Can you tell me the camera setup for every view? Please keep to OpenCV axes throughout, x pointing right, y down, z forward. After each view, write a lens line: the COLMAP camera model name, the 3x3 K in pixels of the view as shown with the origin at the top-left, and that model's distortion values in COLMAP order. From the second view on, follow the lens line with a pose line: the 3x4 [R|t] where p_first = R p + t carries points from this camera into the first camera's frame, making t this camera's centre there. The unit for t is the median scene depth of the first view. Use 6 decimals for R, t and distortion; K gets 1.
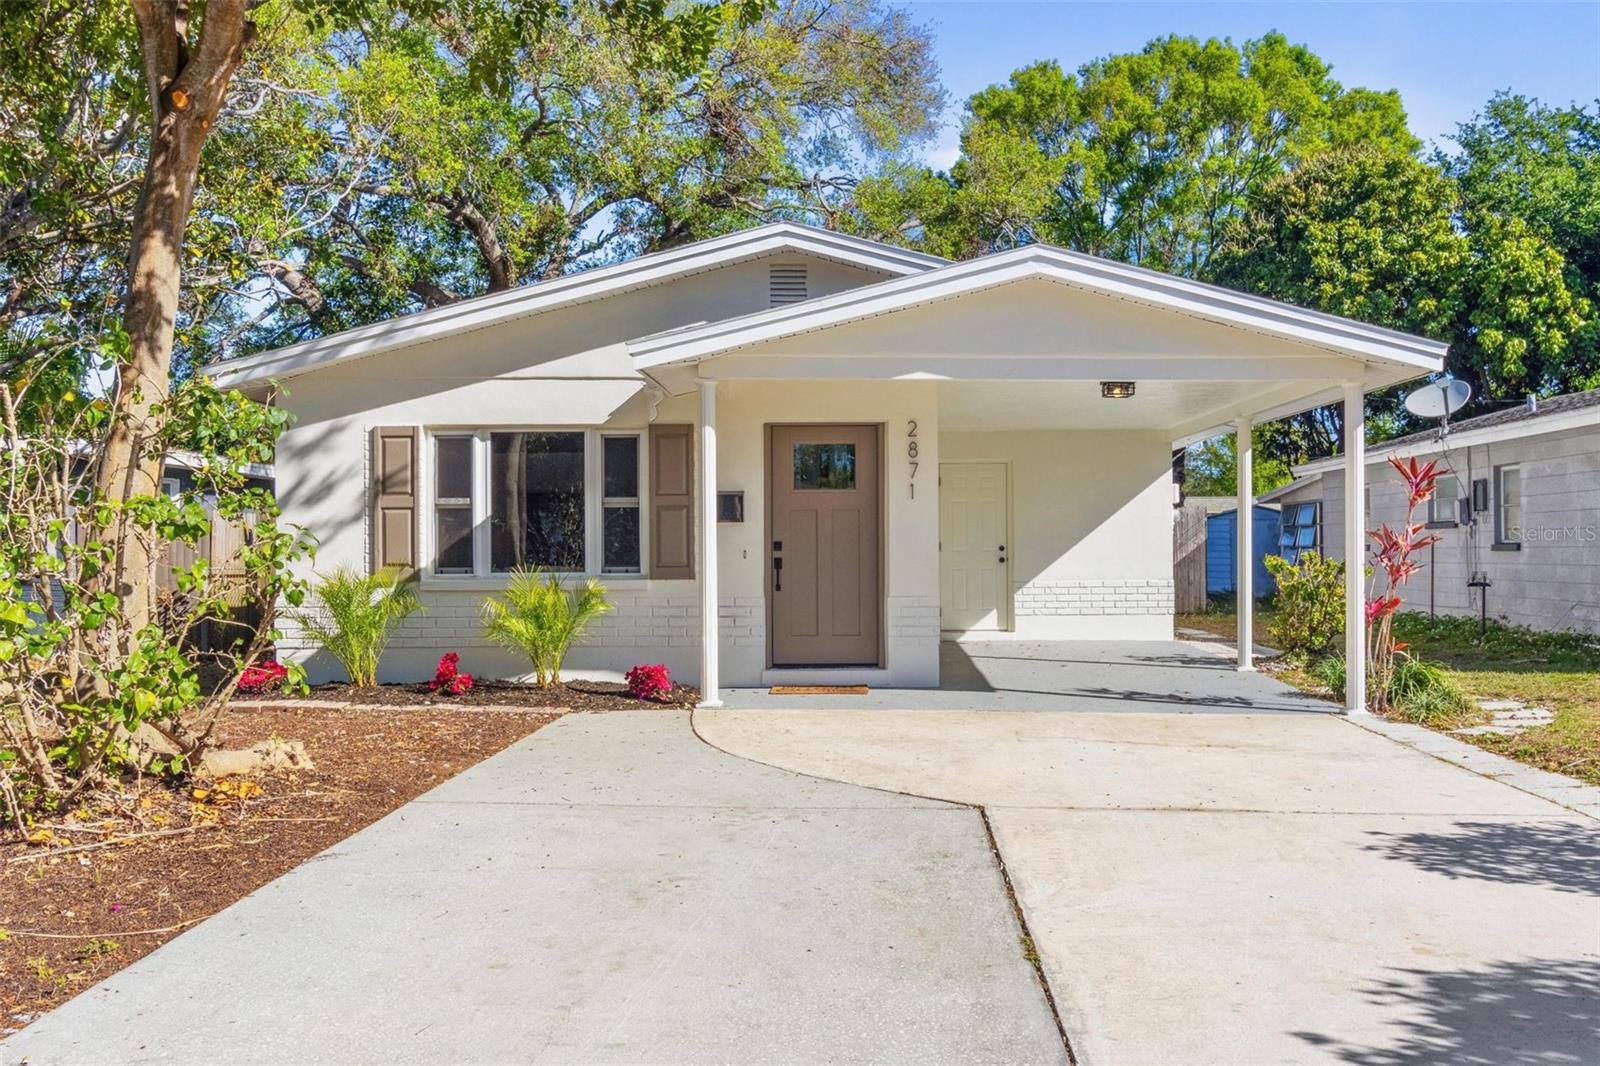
lens RADIAL K [[1086.7, 0, 800.0], [0, 1086.7, 533.0], [0, 0, 1]] dist [0.006809, -0.000401]
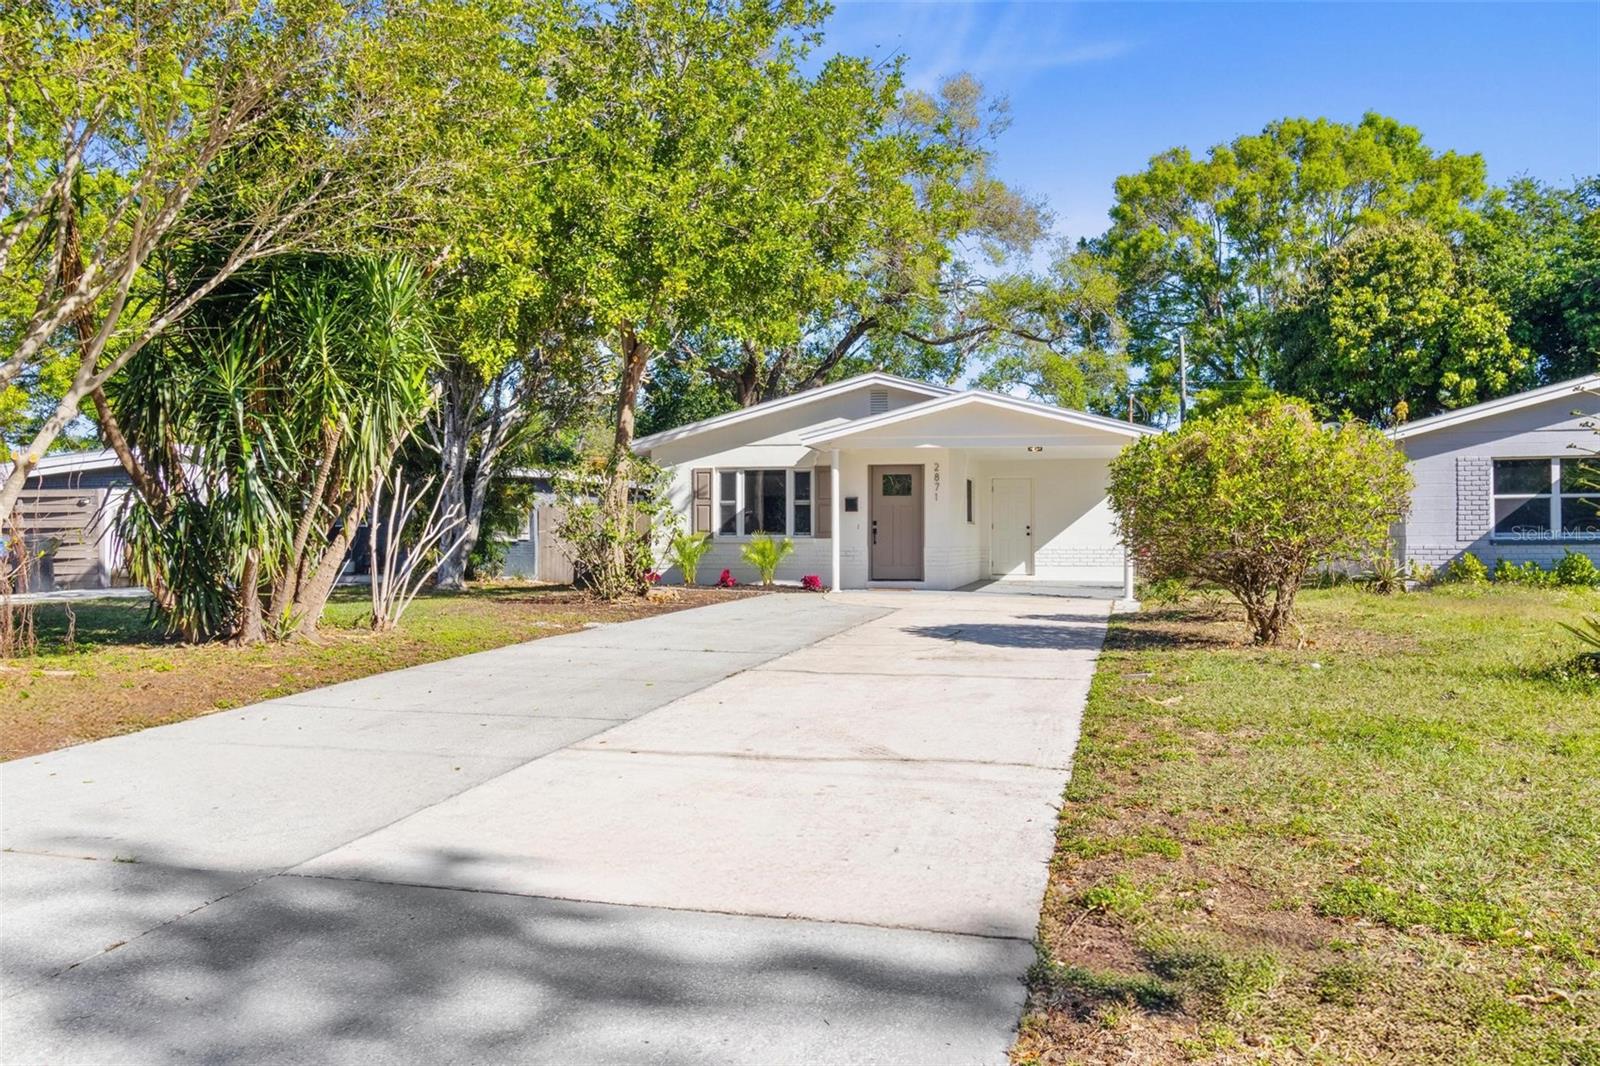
lens RADIAL K [[1086.7, 0, 800.0], [0, 1086.7, 533.0], [0, 0, 1]] dist [0.006809, -0.000401]
pose [[0.970320, 0.006707, -0.241732, 0.344401], [-0.004495, 0.999943, 0.009702, 0.011306], [0.241783, -0.008328, 0.970295, -1.065798]]
